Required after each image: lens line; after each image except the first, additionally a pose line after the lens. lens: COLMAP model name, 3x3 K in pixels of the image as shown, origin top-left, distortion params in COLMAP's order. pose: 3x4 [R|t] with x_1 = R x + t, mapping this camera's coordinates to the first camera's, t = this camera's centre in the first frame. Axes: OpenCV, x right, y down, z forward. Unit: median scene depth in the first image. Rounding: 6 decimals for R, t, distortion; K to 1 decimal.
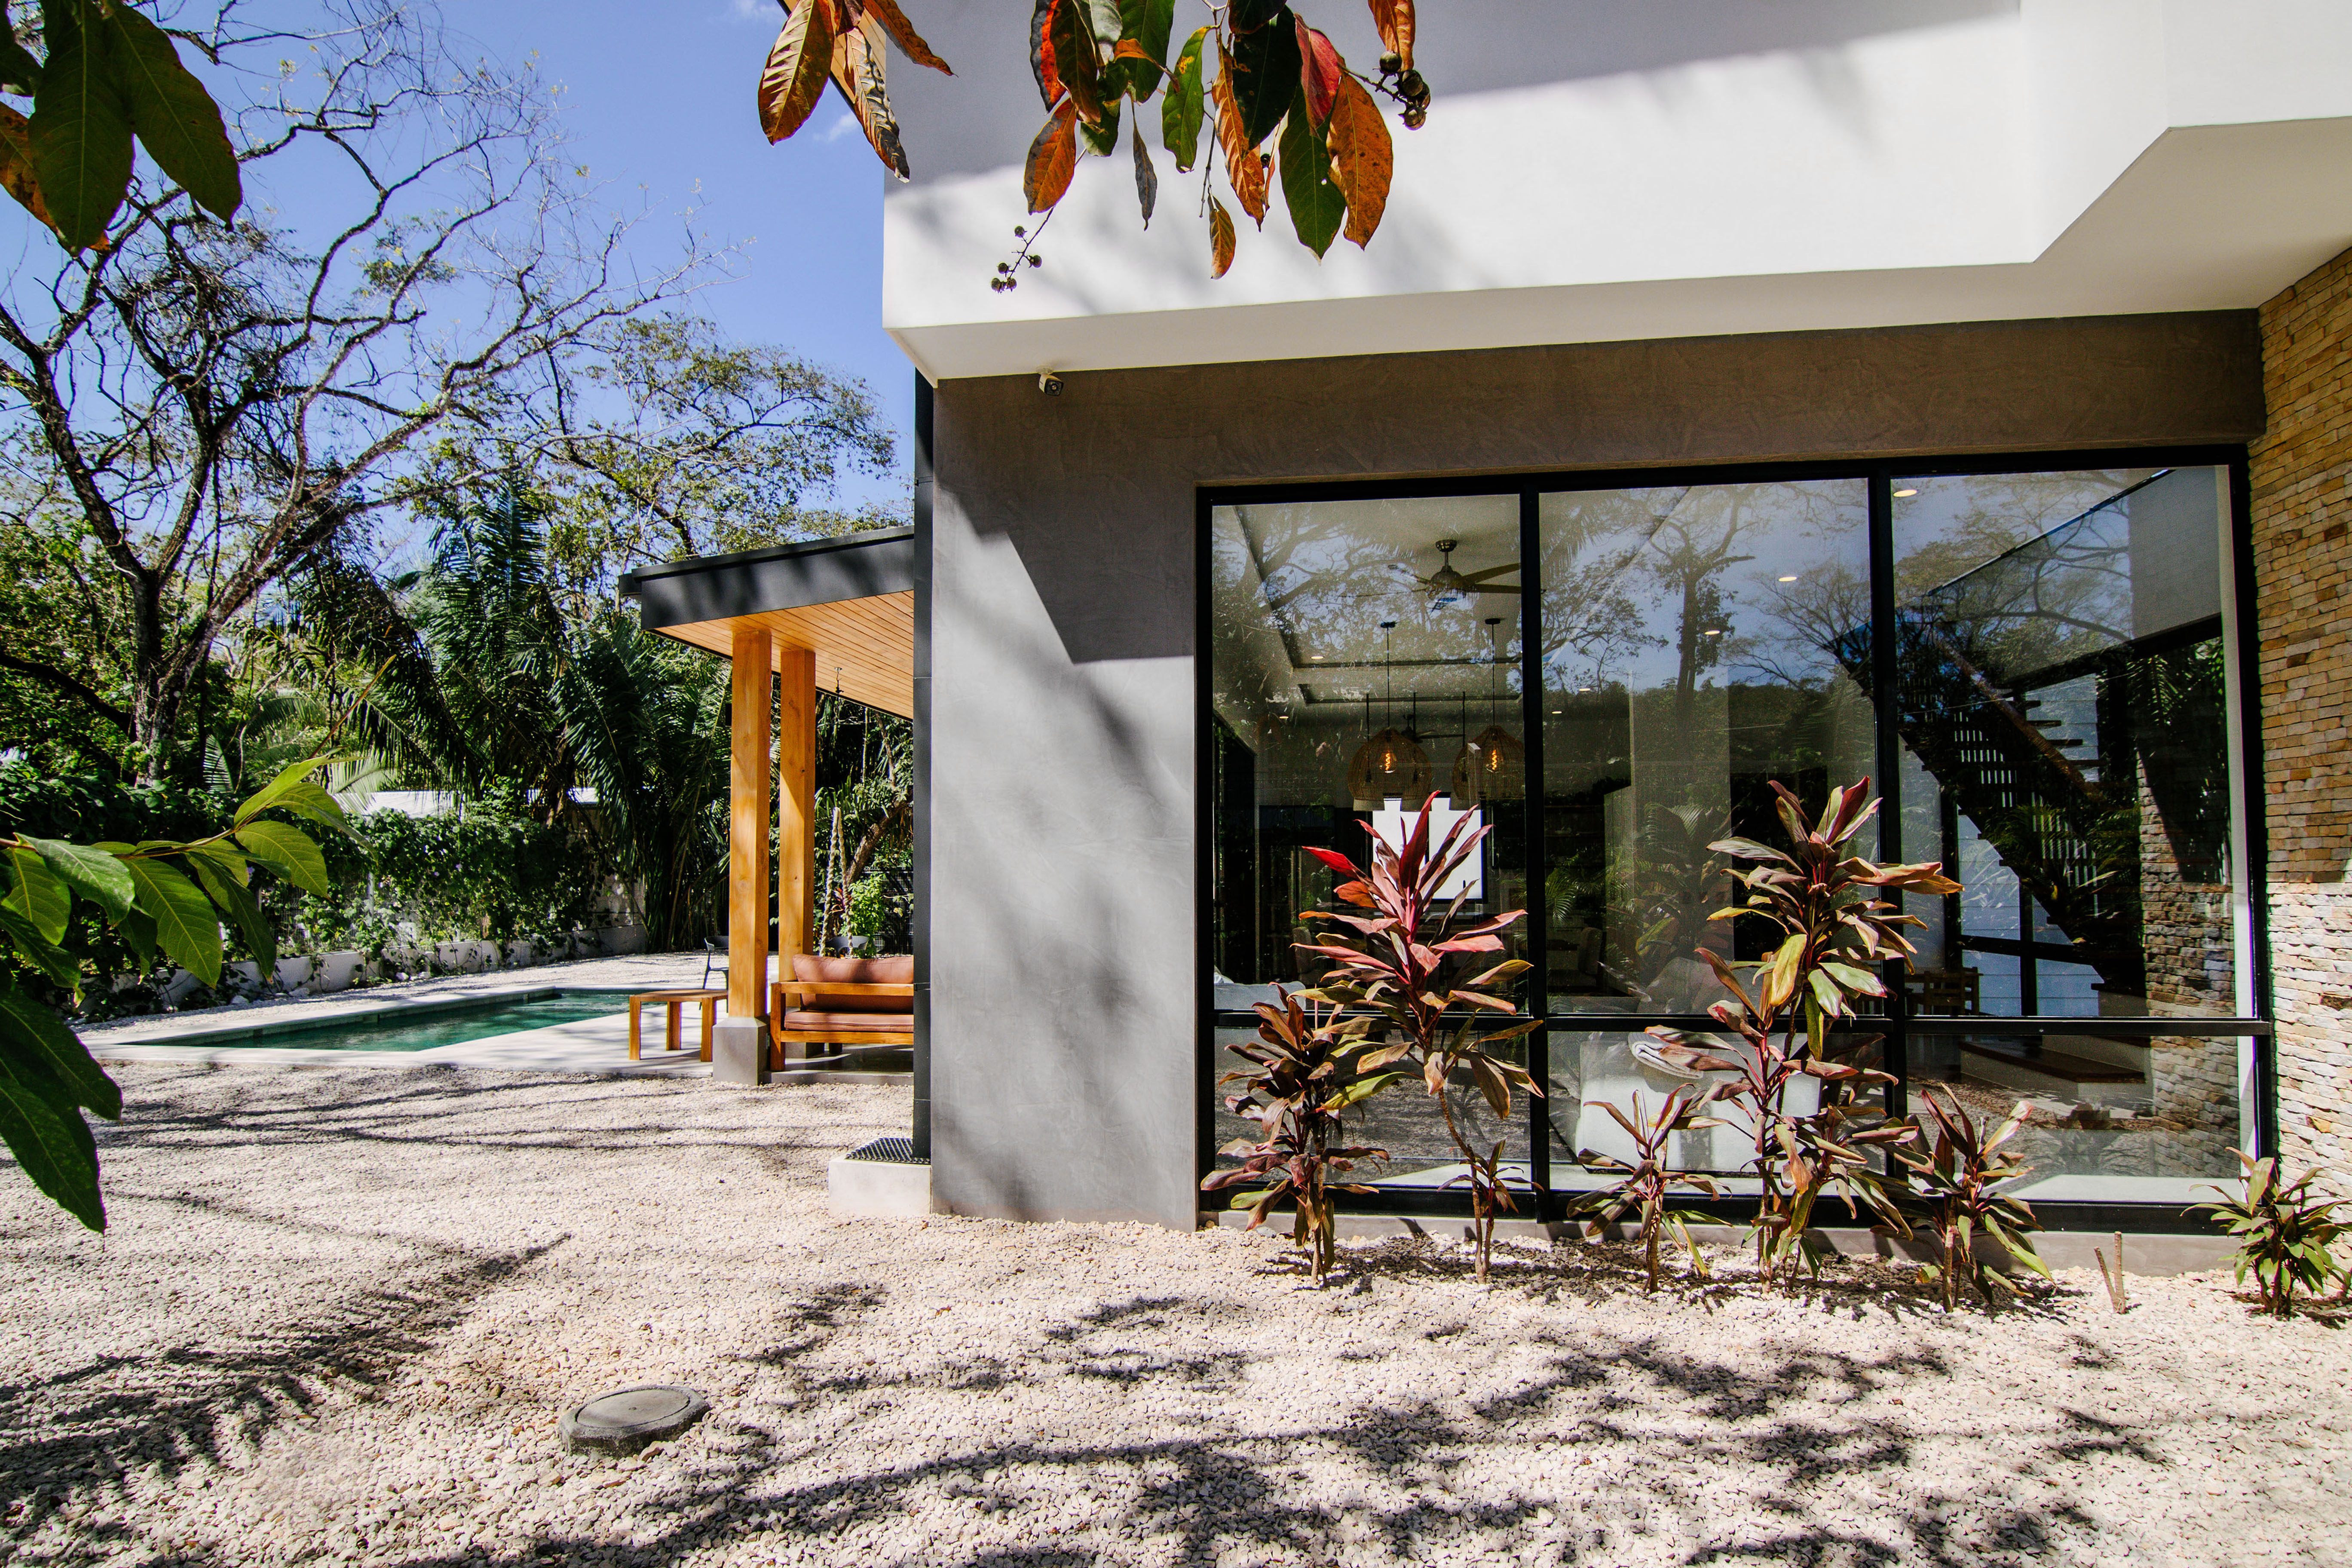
lens RADIAL K [[1205.5, 0, 1176.0], [0, 1205.5, 784.0], [0, 0, 1]] dist [0.005514, -0.023497]
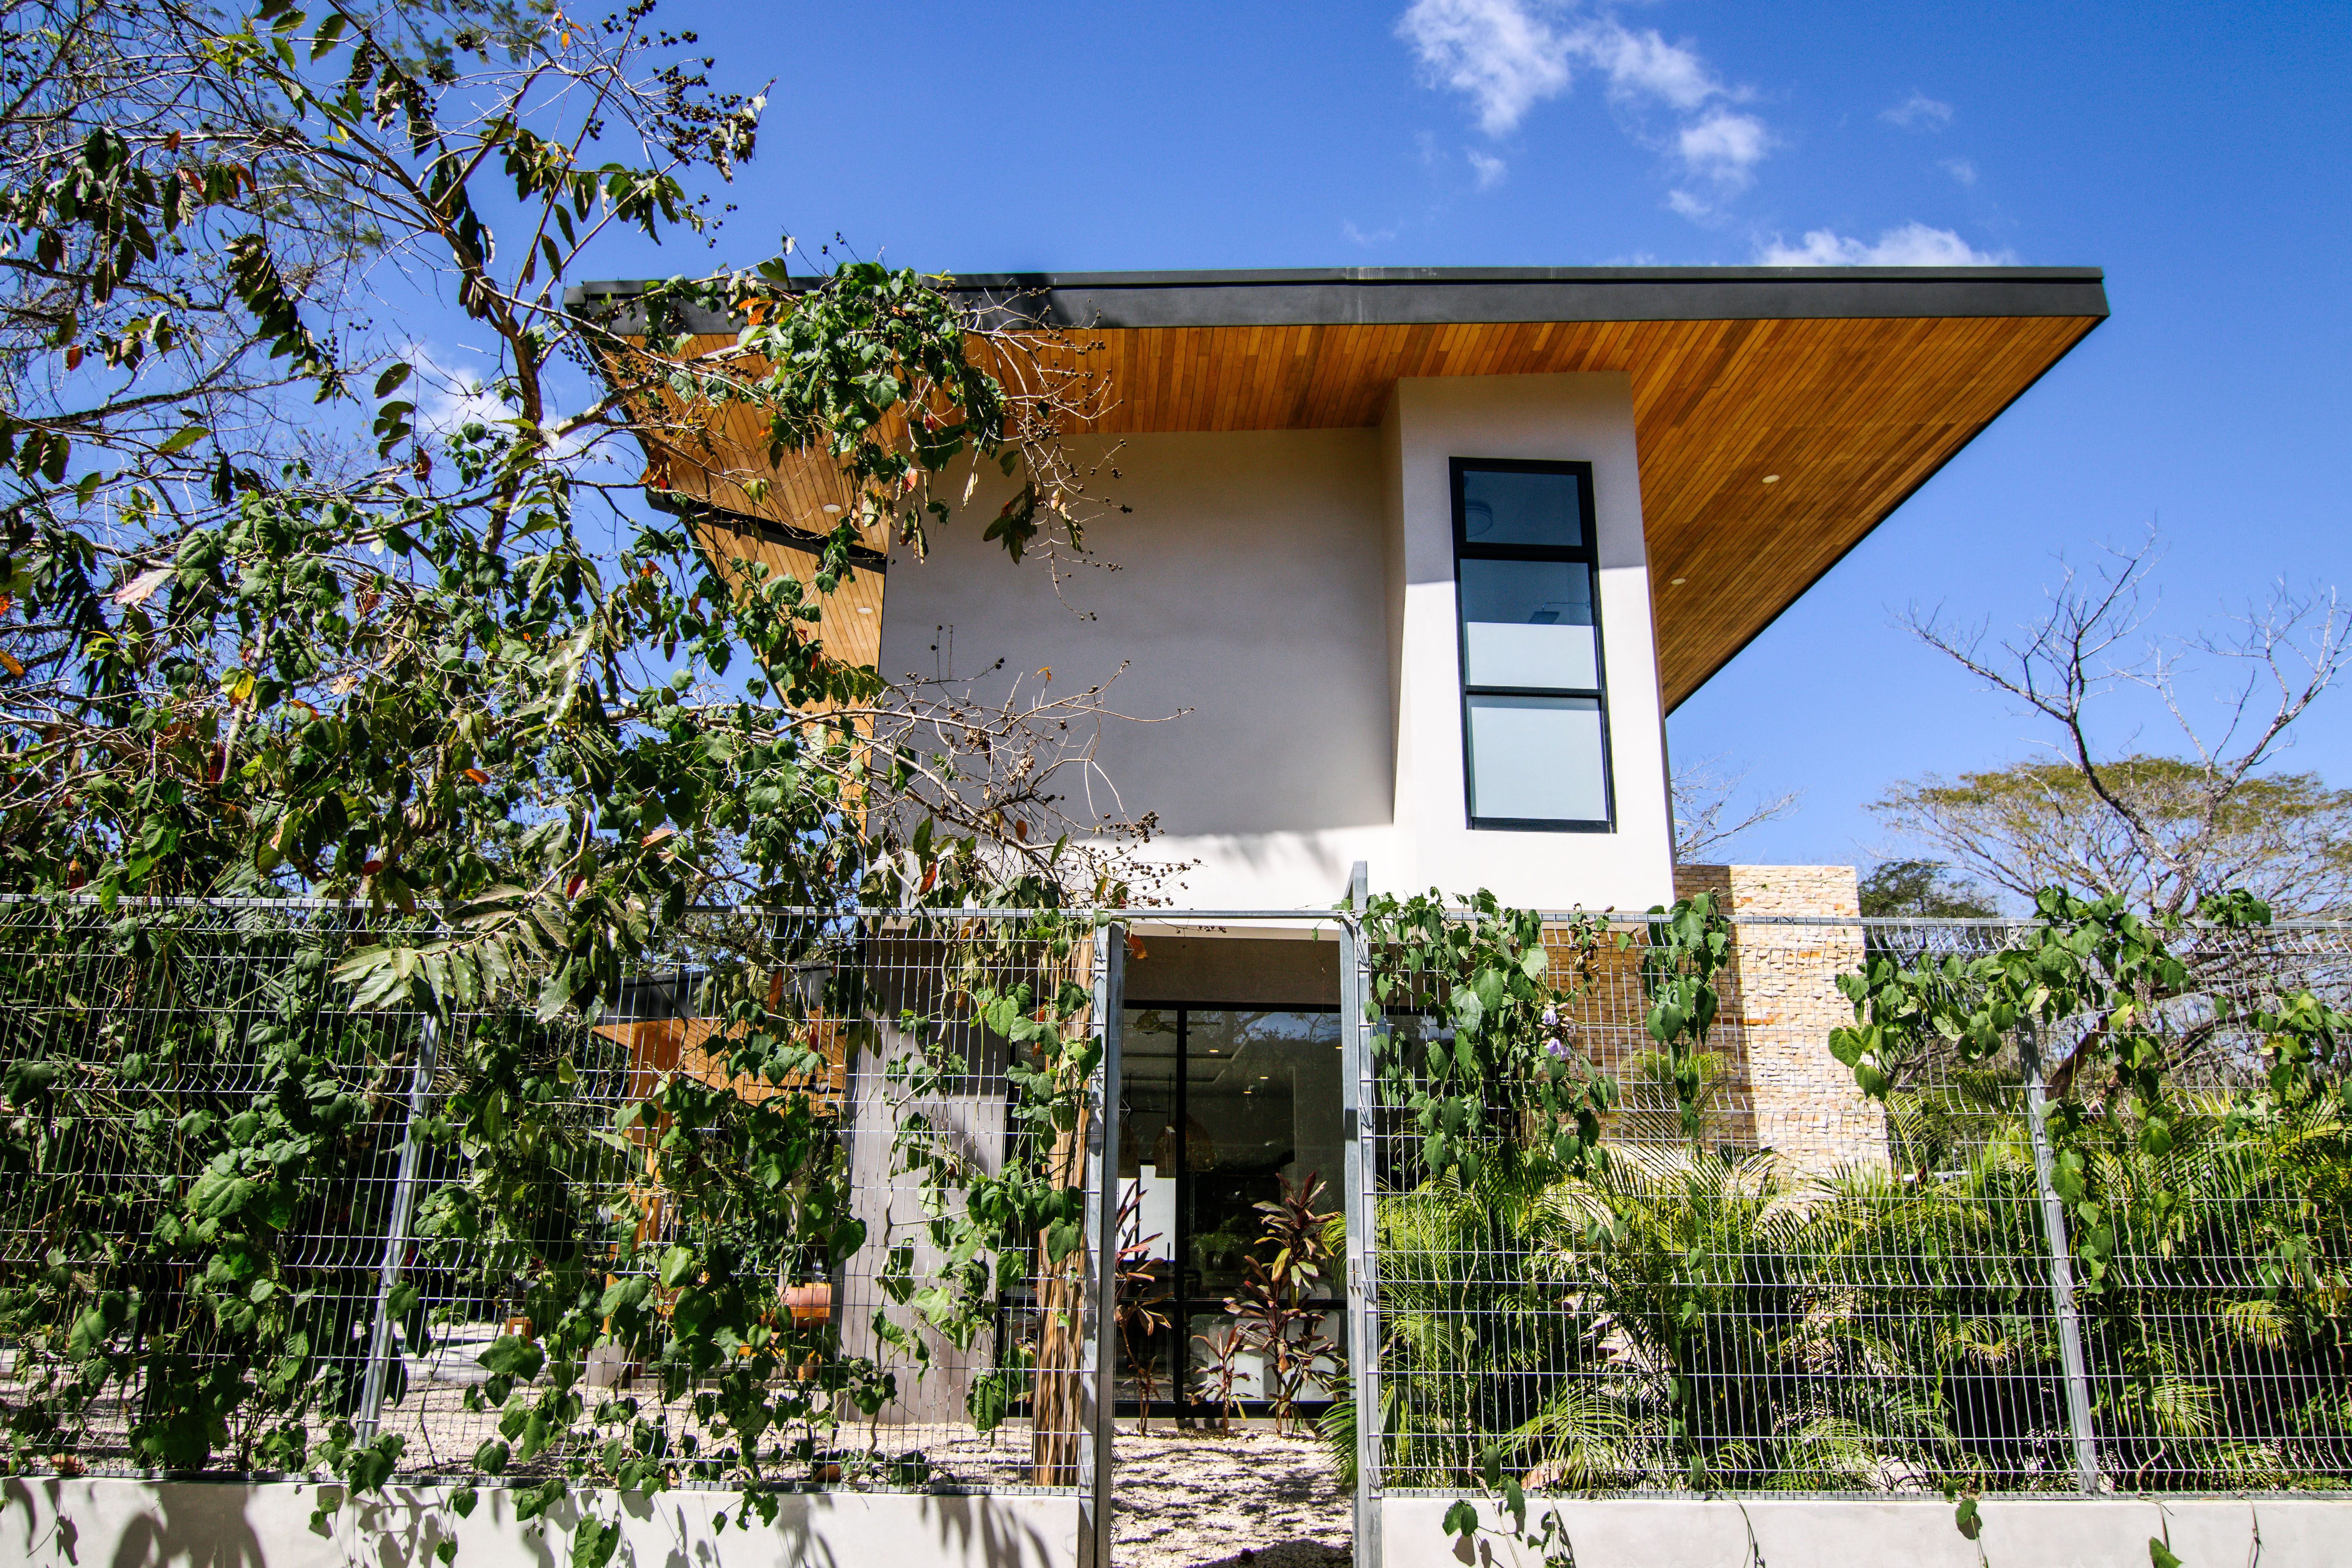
lens RADIAL K [[1505.1, 0, 1176.0], [0, 1505.1, 784.0], [0, 0, 1]] dist [0.000323, 0.000028]
pose [[0.980232, 0.065296, 0.186769, -0.227954], [-0.024822, 0.977101, -0.211324, -0.110197], [-0.196291, 0.202510, 0.959406, -1.674123]]
